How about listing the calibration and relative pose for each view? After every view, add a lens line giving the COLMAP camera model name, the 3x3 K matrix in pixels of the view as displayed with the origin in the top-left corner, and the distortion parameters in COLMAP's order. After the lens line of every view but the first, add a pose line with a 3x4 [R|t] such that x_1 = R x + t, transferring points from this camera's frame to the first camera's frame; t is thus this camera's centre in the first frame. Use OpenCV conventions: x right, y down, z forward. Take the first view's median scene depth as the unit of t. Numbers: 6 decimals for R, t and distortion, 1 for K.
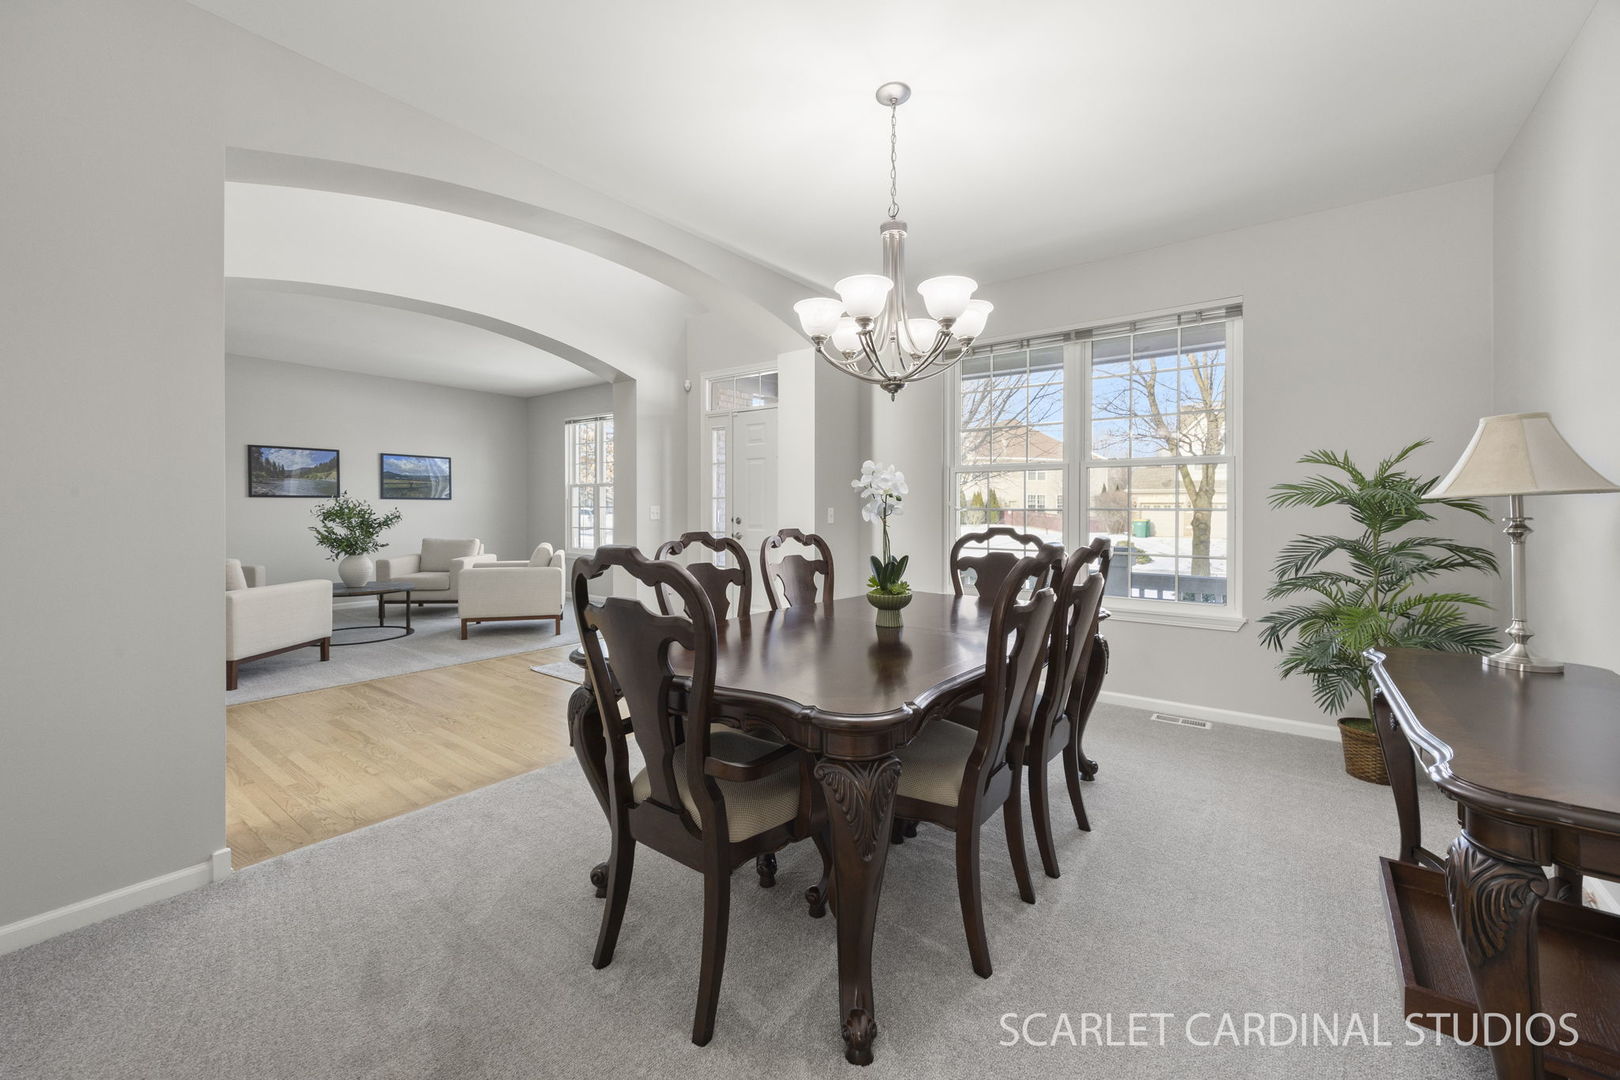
lens RADIAL K [[639.9, 0, 809.9], [0, 639.9, 514.7], [0, 0, 1]] dist [0.002274, -0.000252]
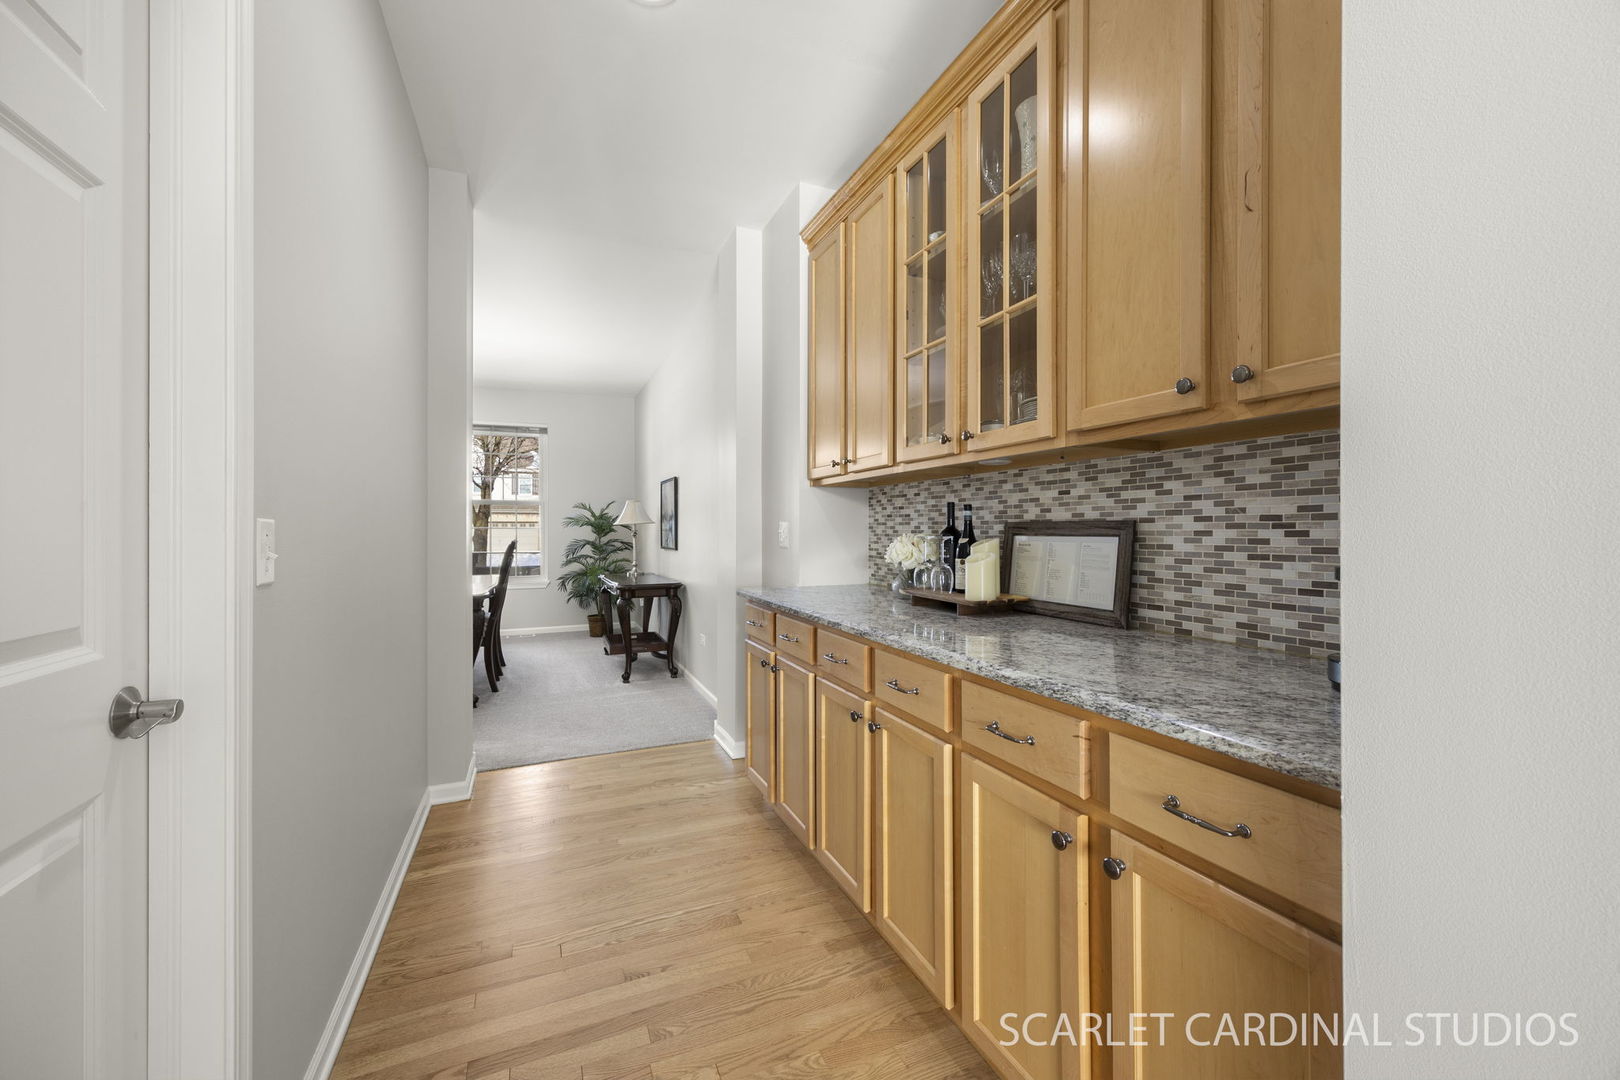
lens RADIAL K [[639.9, 0, 818.6], [0, 639.9, 532.6], [0, 0, 1]] dist [0.002274, -0.000252]
pose [[0.487261, -0.003584, 0.873249, -0.484125], [0.005915, 0.999982, 0.000803, 0.007091], [-0.873236, 0.004774, 0.487274, -0.529050]]
